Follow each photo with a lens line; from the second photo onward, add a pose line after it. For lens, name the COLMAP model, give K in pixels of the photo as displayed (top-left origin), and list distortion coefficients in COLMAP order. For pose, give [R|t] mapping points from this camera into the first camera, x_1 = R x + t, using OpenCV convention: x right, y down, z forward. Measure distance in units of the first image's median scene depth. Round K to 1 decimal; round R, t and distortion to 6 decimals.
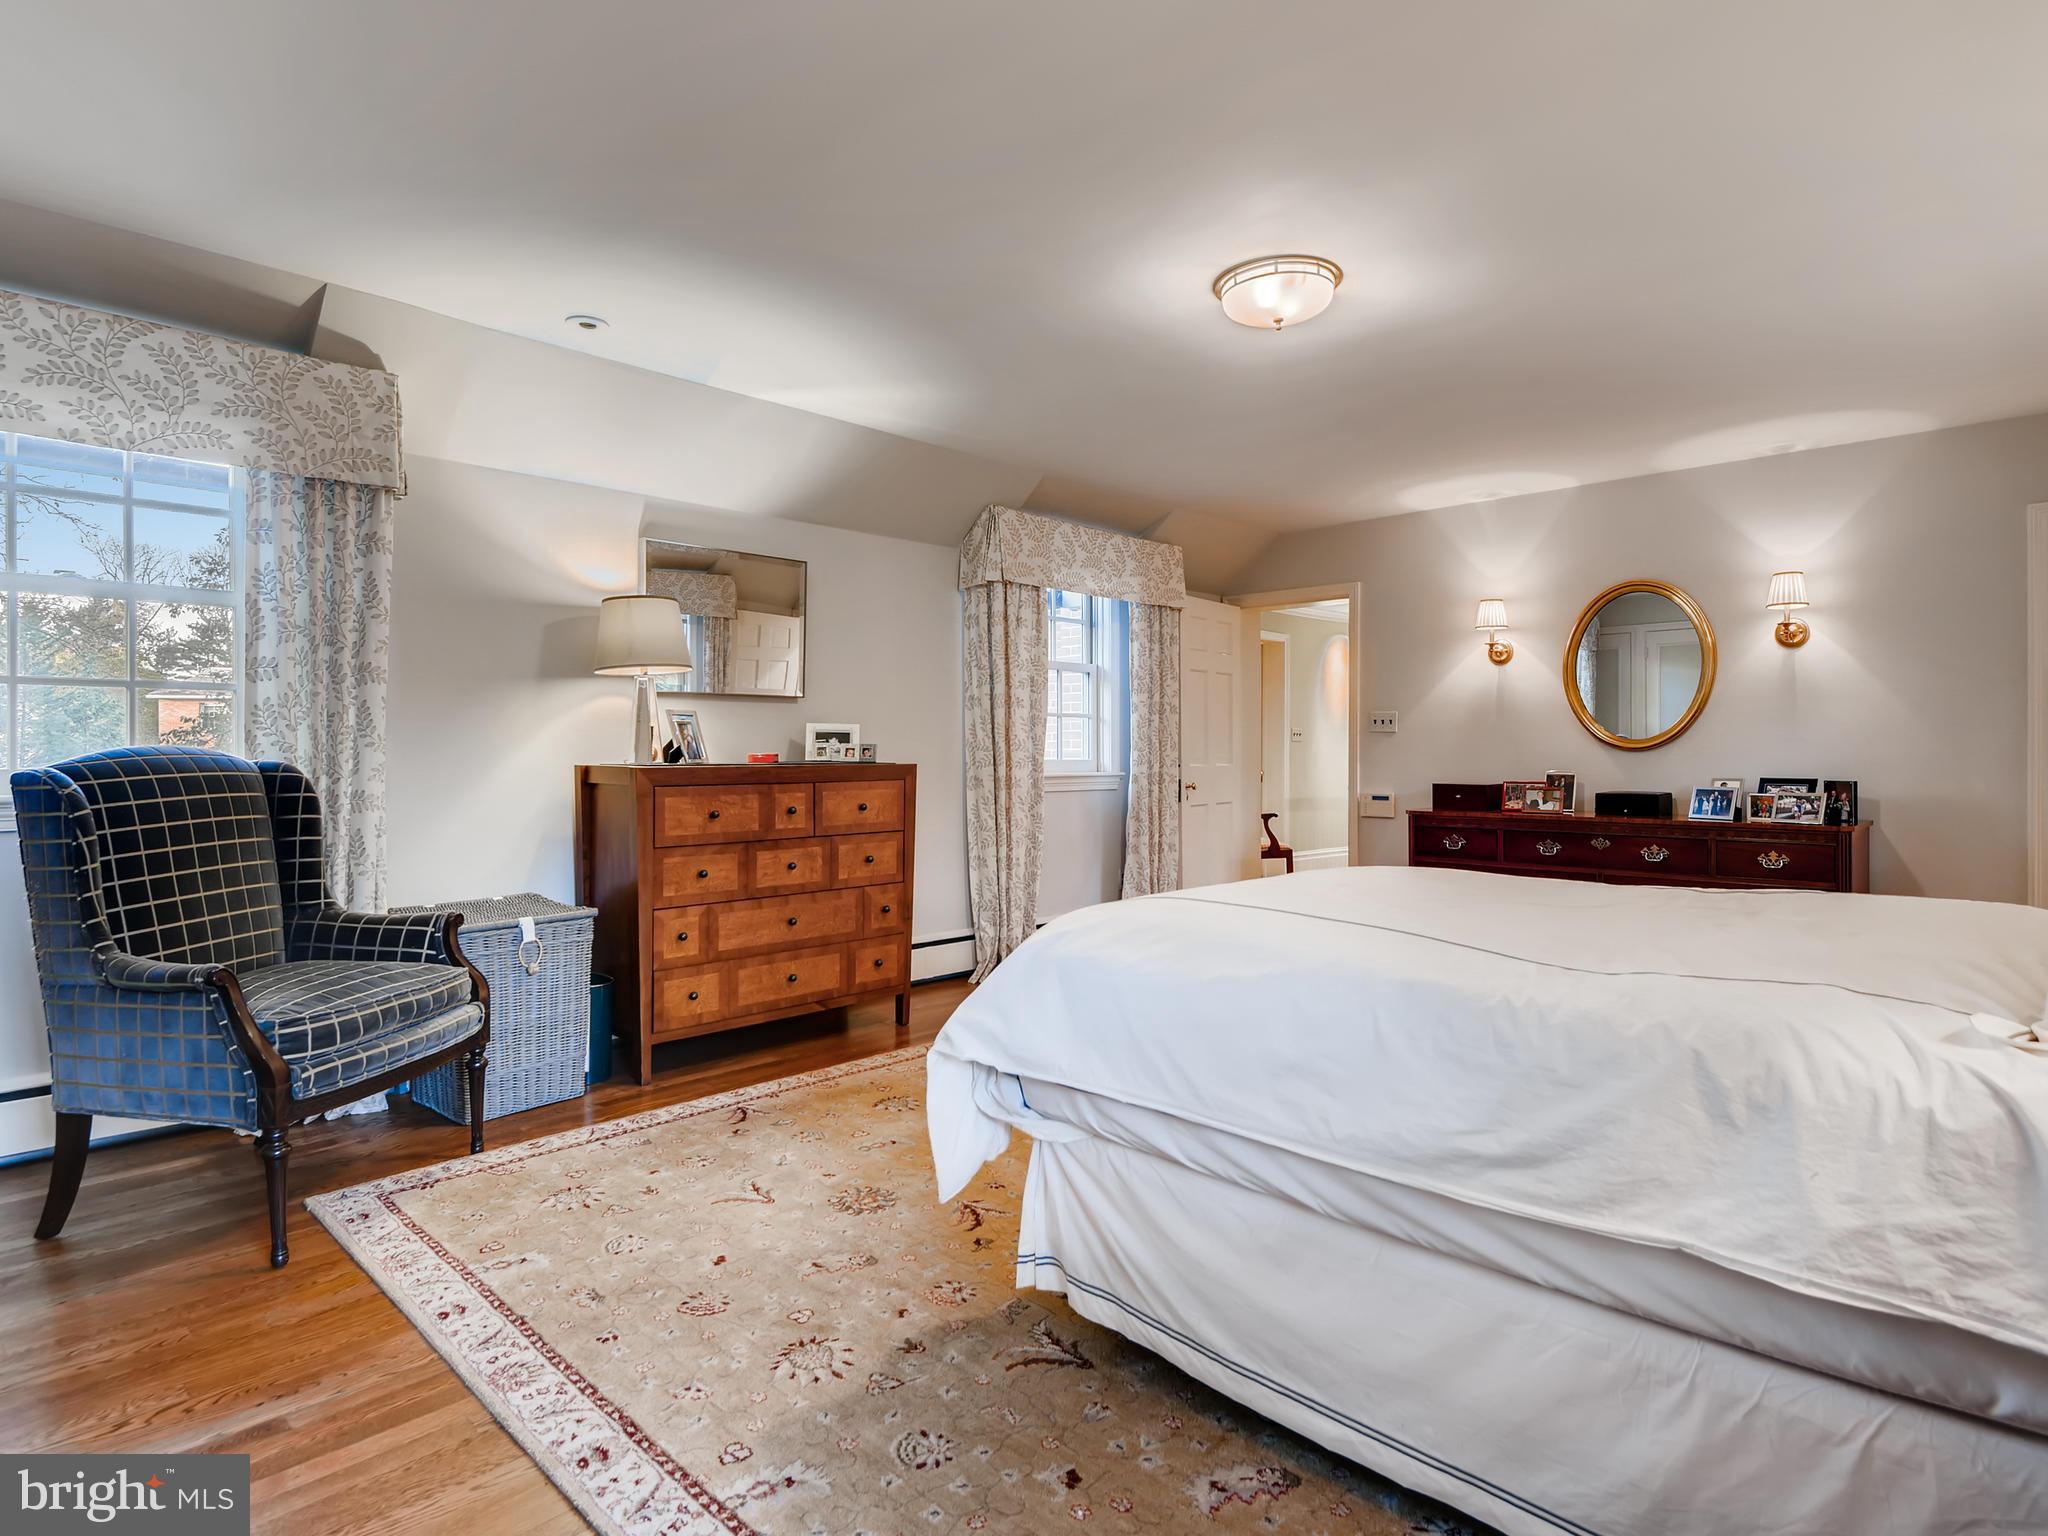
lens RADIAL K [[1107.4, 0, 1024.4], [0, 1107.4, 757.0], [0, 0, 1]] dist [0.010594, -0.004020]
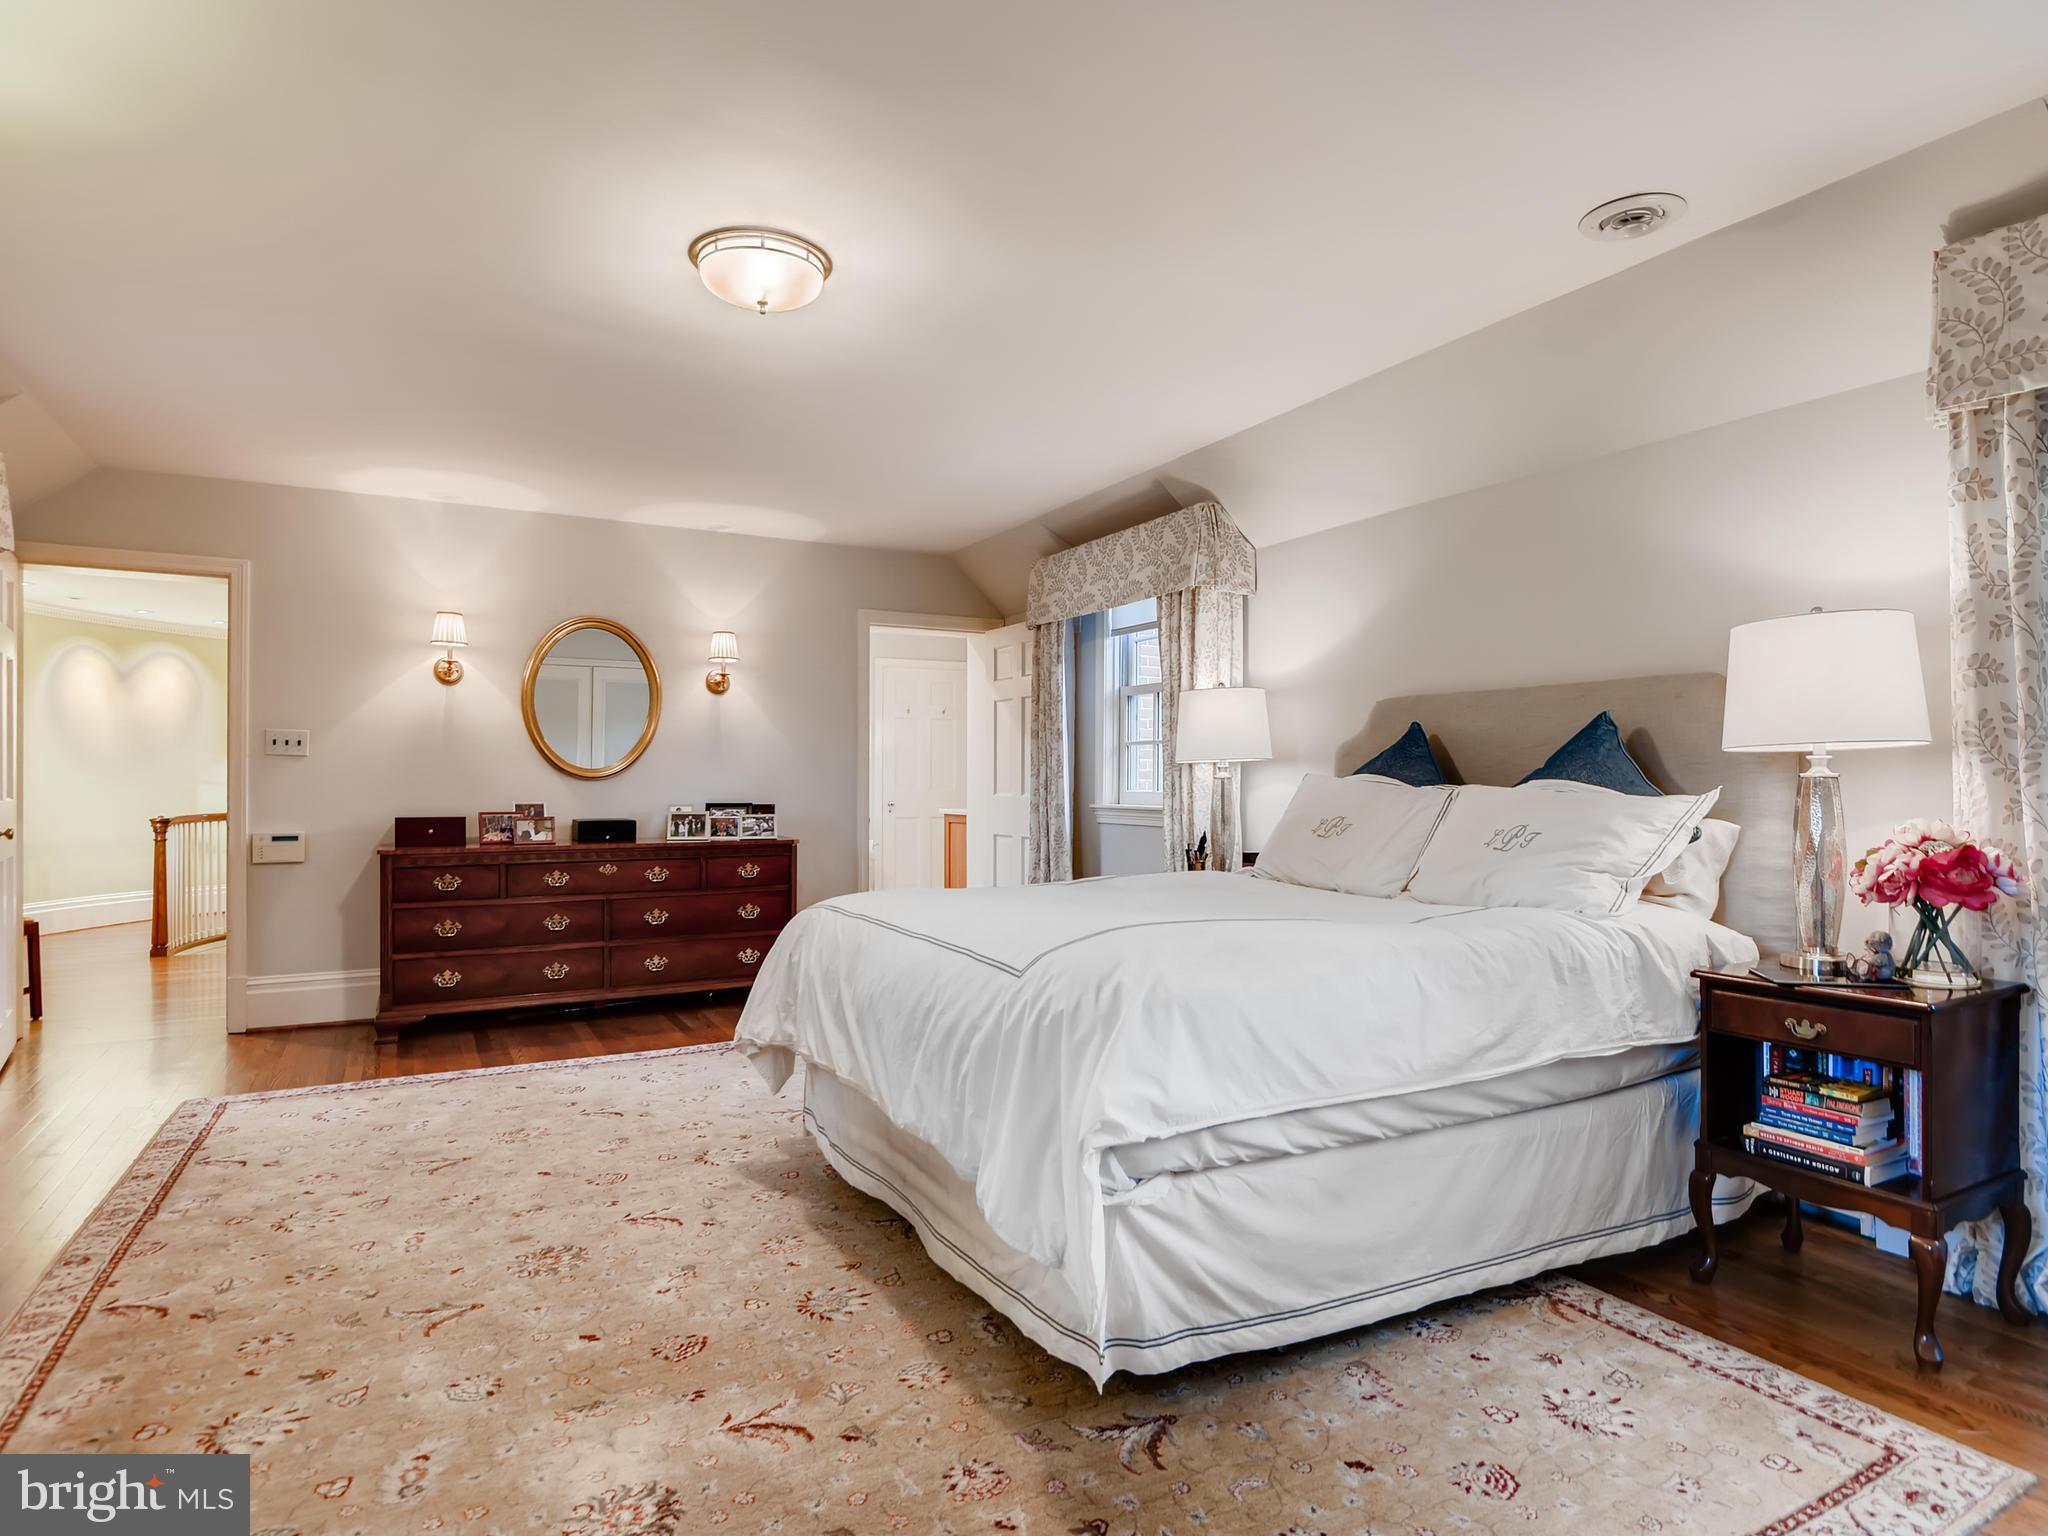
lens RADIAL K [[1107.4, 0, 1030.7], [0, 1107.4, 776.6], [0, 0, 1]] dist [0.010594, -0.004020]
pose [[0.309931, 0.004345, 0.950749, -0.345989], [0.002570, 0.999982, -0.005408, -0.001916], [-0.950755, 0.004119, 0.309915, 0.312807]]
